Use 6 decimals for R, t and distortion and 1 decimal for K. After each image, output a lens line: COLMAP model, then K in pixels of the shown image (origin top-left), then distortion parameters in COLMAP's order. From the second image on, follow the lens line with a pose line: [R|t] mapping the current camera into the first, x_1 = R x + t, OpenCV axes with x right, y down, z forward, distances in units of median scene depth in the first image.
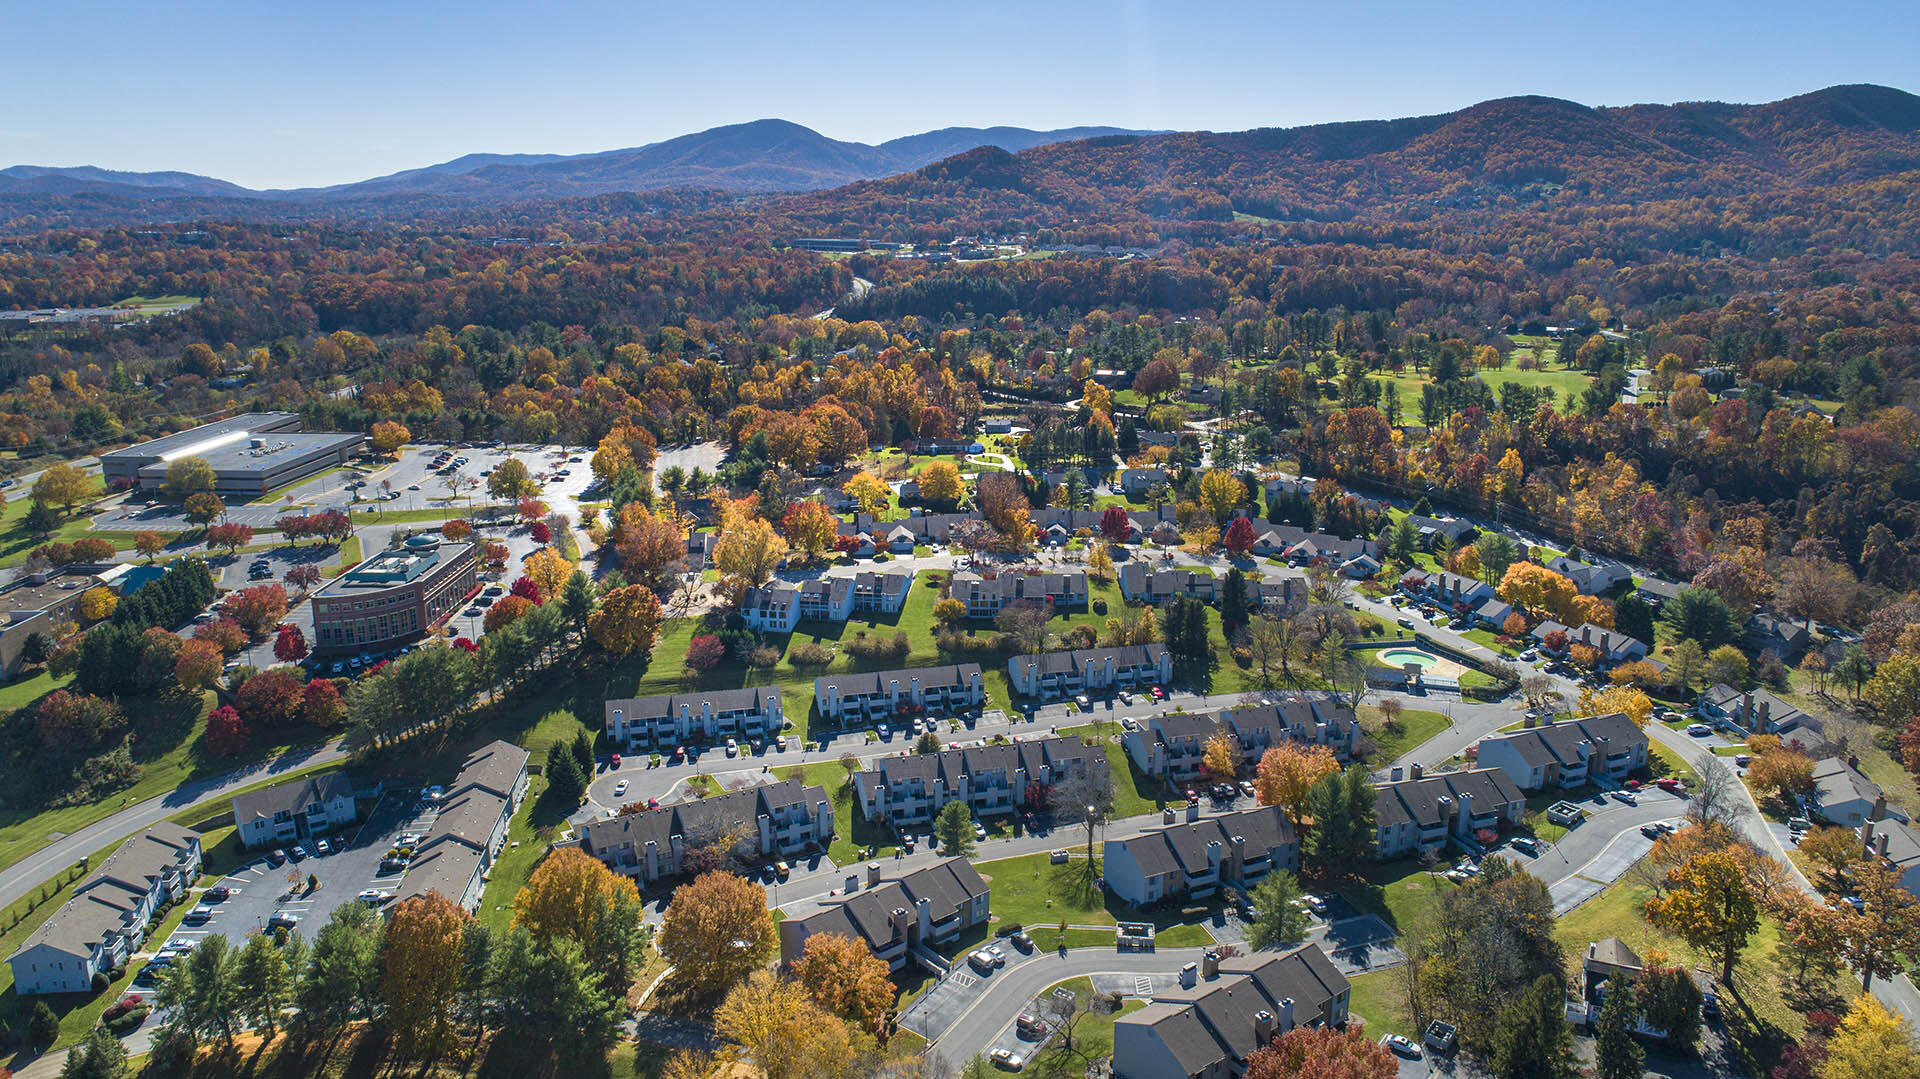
lens RADIAL K [[1288.1, 0, 955.1], [0, 1288.1, 543.4], [0, 0, 1]] dist [-0.014162, 0.008938]
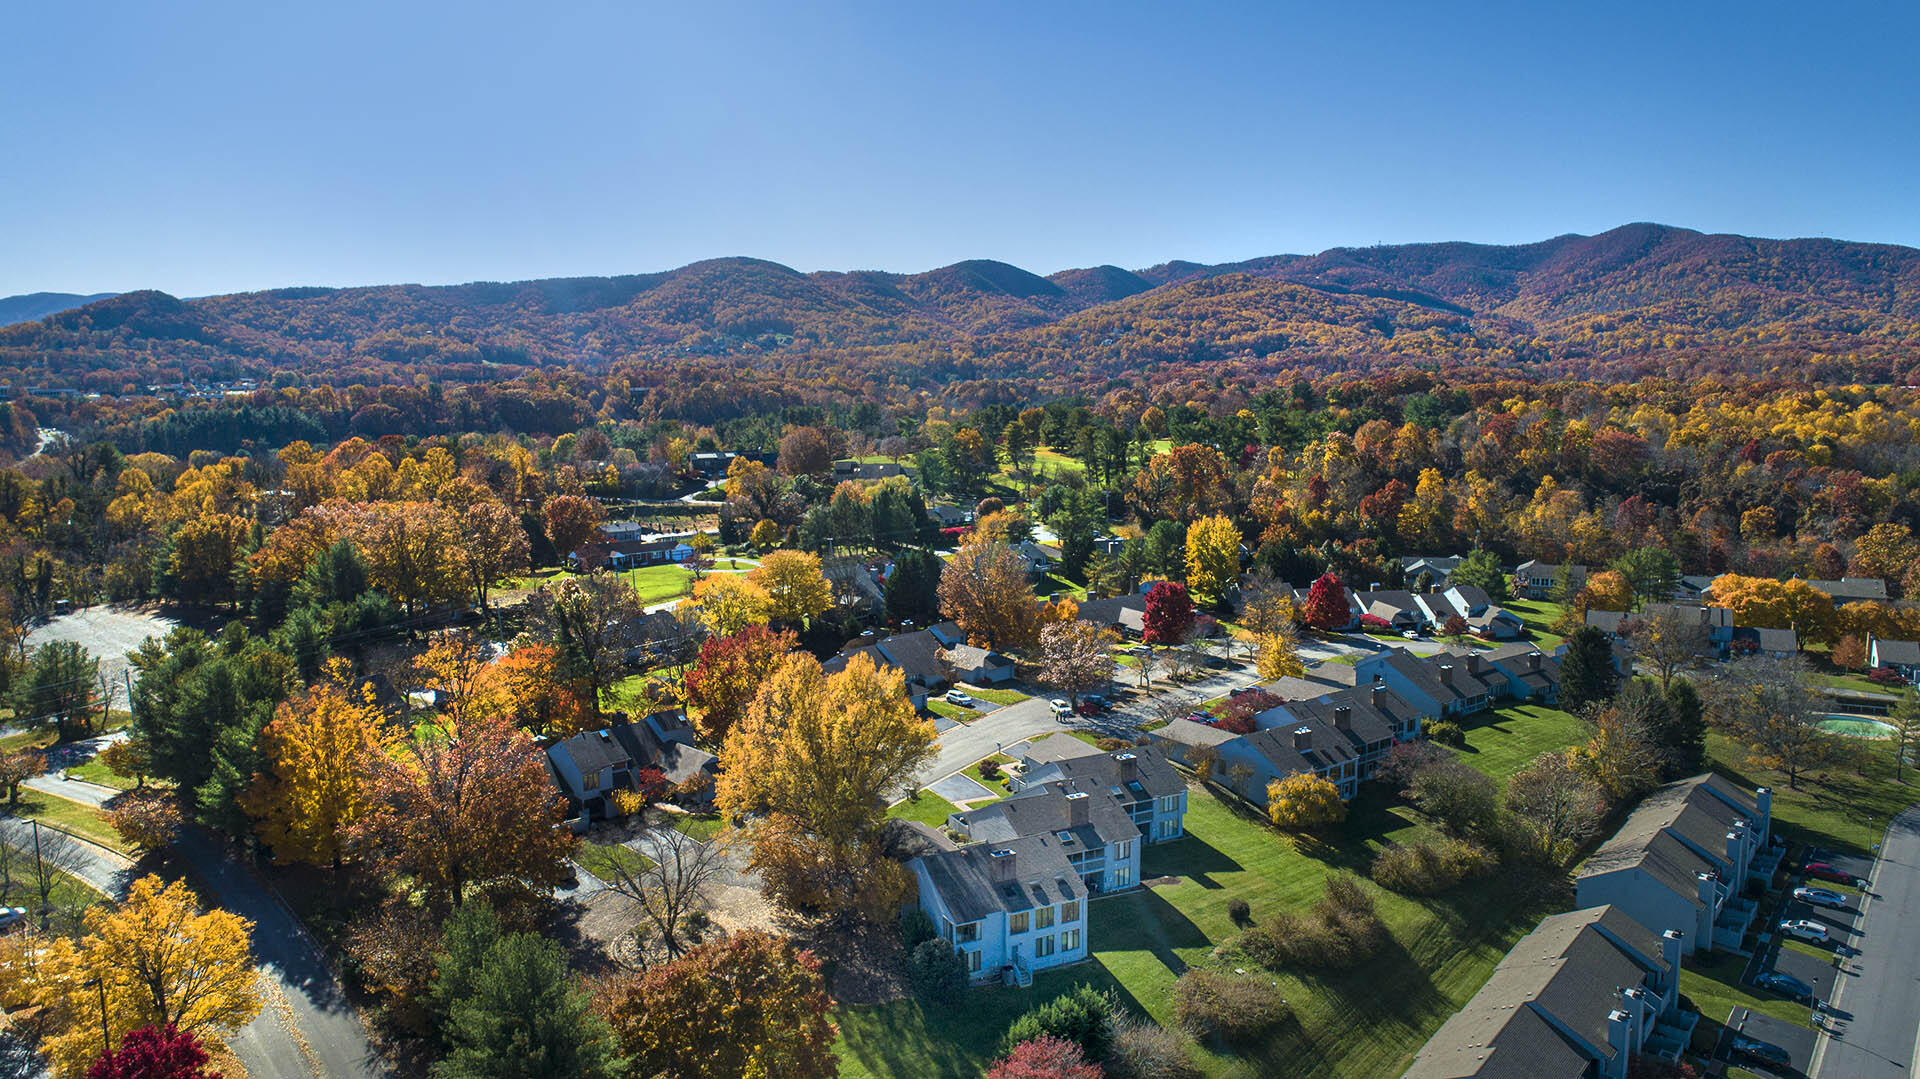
lens RADIAL K [[1288.1, 0, 953.3], [0, 1288.1, 531.0], [0, 0, 1]] dist [-0.014162, 0.008938]
pose [[0.814020, -0.082055, 0.575011, -0.089740], [0.163290, 0.982375, -0.090976, -0.004459], [-0.557412, 0.167950, 0.813071, 0.188356]]
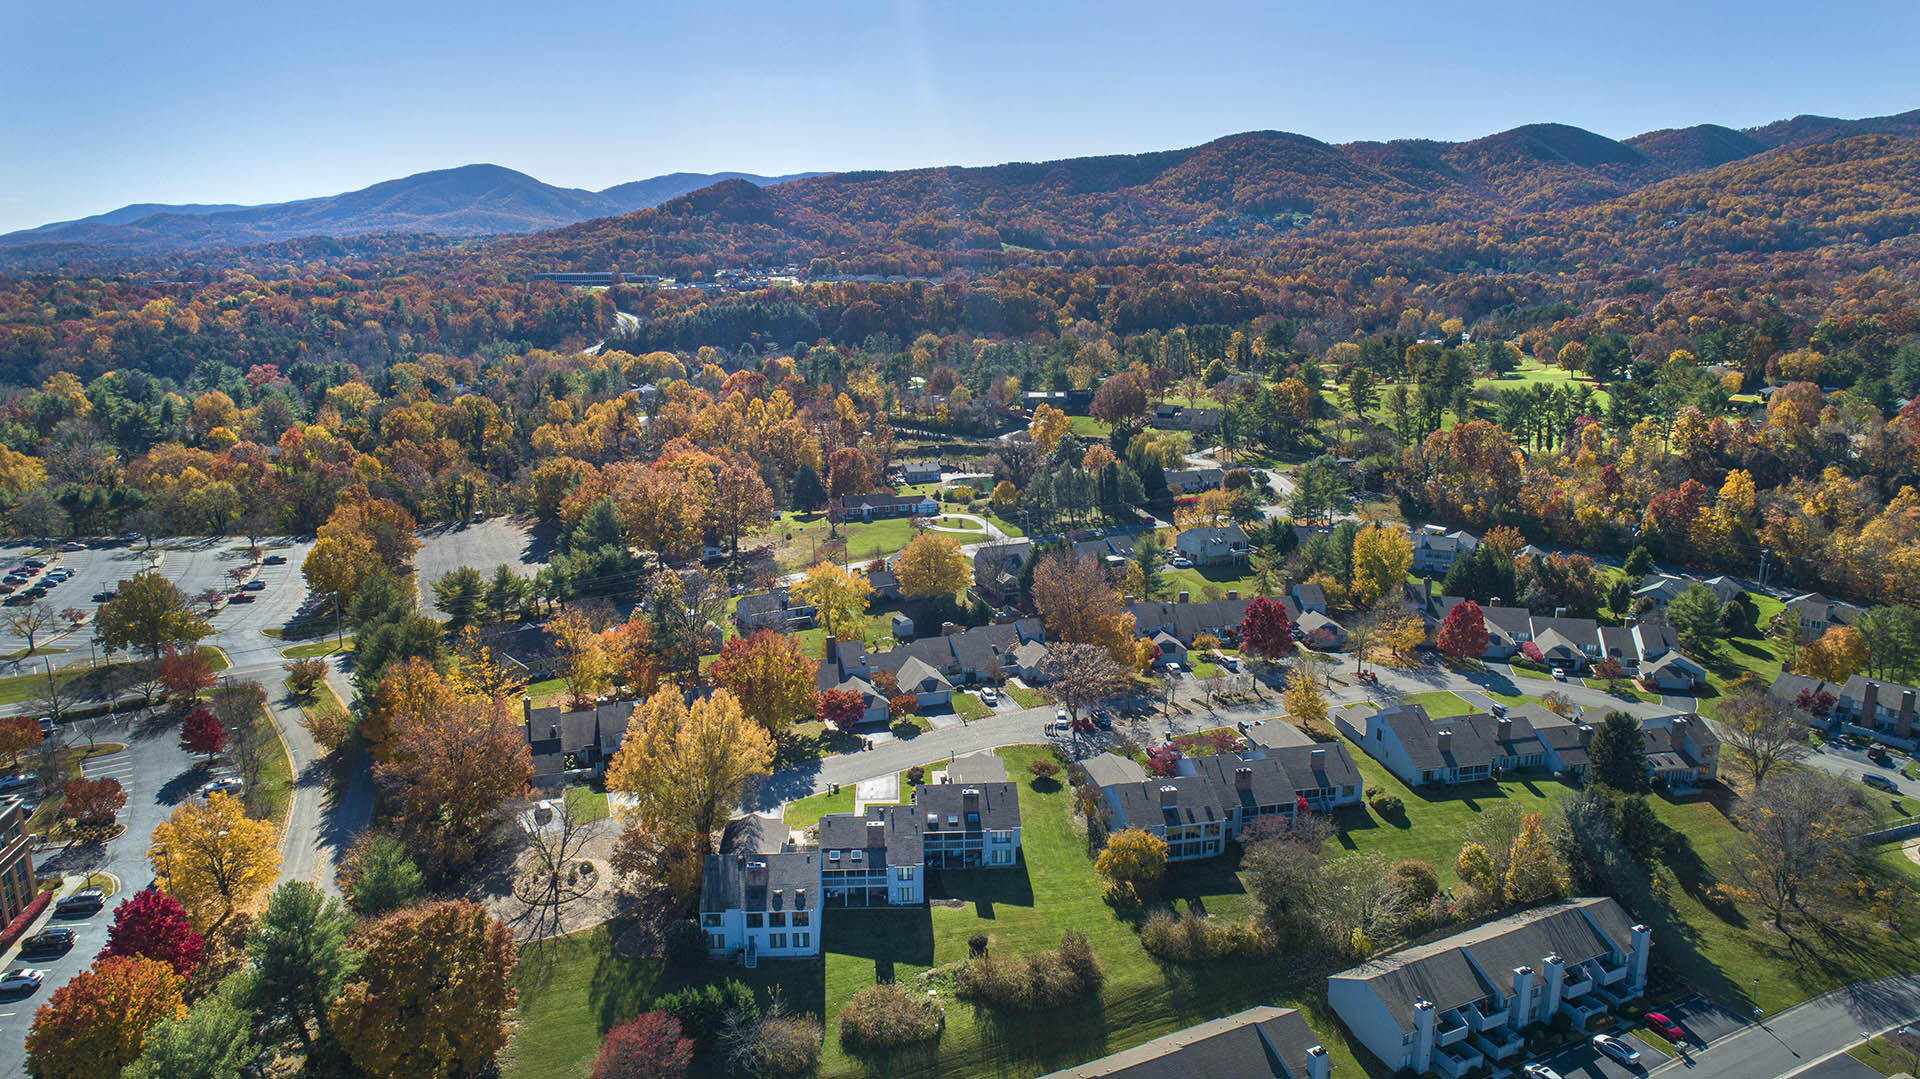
lens RADIAL K [[1288.1, 0, 956.5], [0, 1288.1, 533.5], [0, 0, 1]] dist [-0.014162, 0.008938]
pose [[0.978257, -0.055297, 0.199890, -0.042162], [0.063917, 0.997272, -0.036926, -0.014406], [-0.197303, 0.048900, 0.979122, 0.144295]]
